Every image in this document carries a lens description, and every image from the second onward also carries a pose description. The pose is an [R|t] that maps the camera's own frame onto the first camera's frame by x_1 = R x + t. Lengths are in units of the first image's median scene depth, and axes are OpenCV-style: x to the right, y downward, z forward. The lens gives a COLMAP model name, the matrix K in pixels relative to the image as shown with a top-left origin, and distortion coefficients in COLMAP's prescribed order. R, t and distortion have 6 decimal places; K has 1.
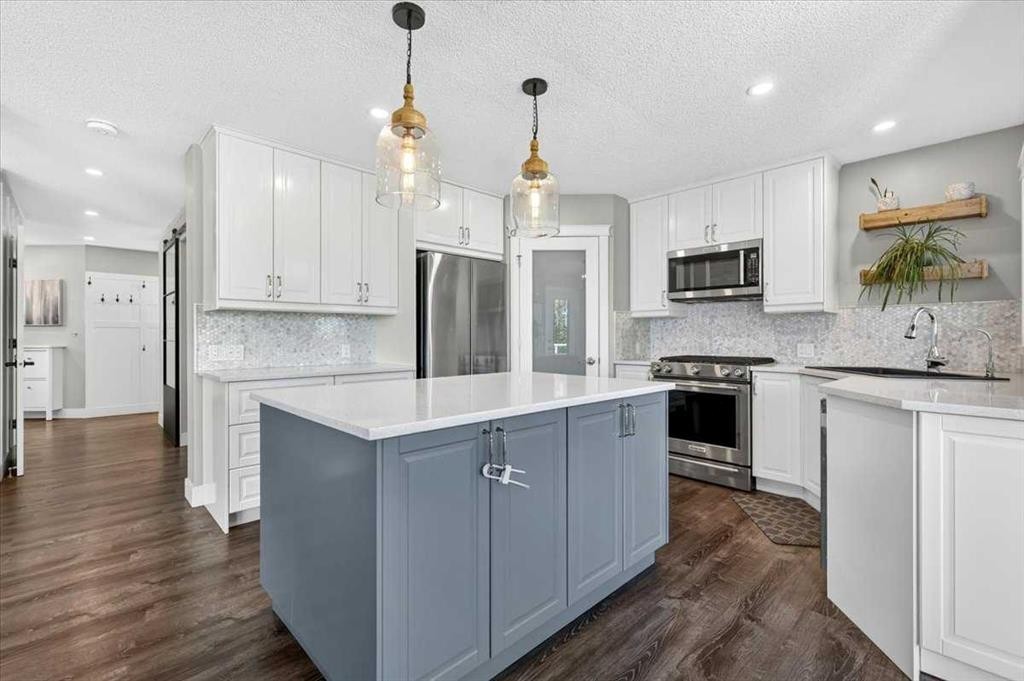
lens RADIAL K [[448.2, 0, 514.2], [0, 448.2, 338.4], [0, 0, 1]] dist [0.012908, -0.000101]
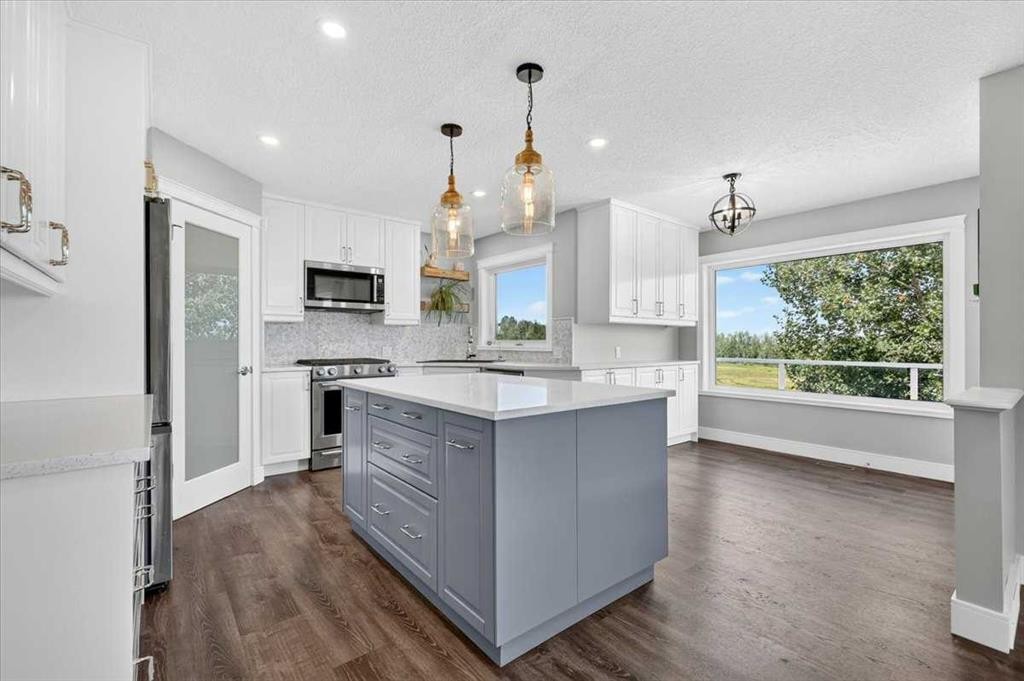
lens RADIAL K [[449.7, 0, 512.0], [0, 449.7, 340.5], [0, 0, 1]] dist [0.012979, 0.000005]
pose [[0.101863, 0.002886, 0.994794, -0.739440], [0.004382, 0.999985, -0.003349, -0.001951], [-0.994789, 0.004700, 0.101849, 0.481988]]
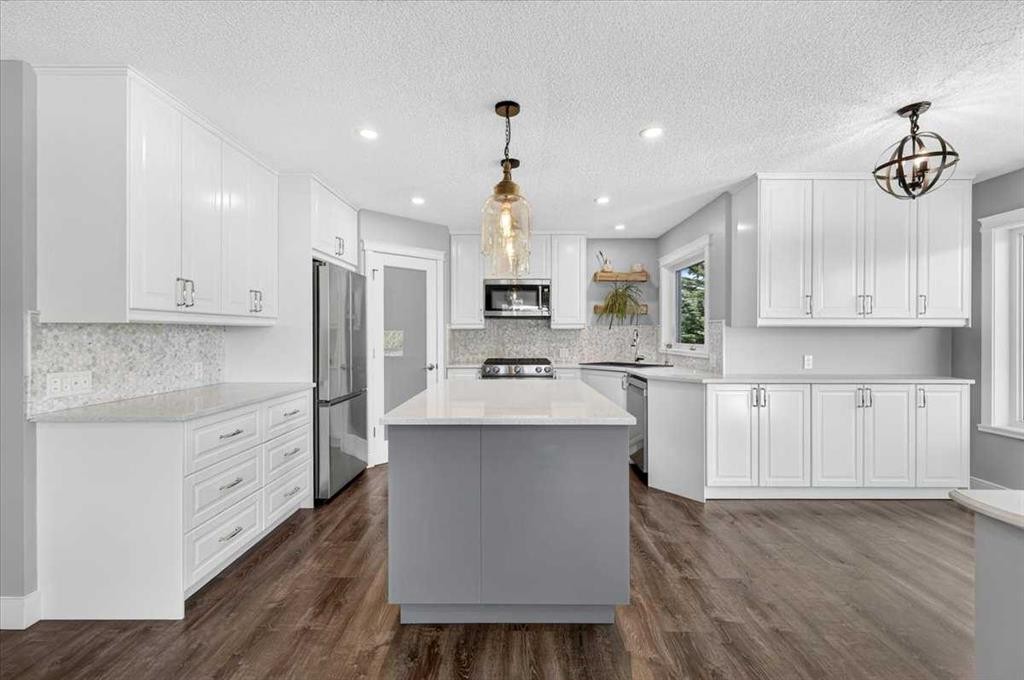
lens RADIAL K [[445.6, 0, 509.3], [0, 445.6, 334.2], [0, 0, 1]] dist [0.013238, 0.000010]
pose [[0.708386, -0.000089, 0.705825, -0.587051], [0.003577, 0.999988, -0.003465, -0.034084], [-0.705816, 0.004979, 0.708378, 0.048324]]
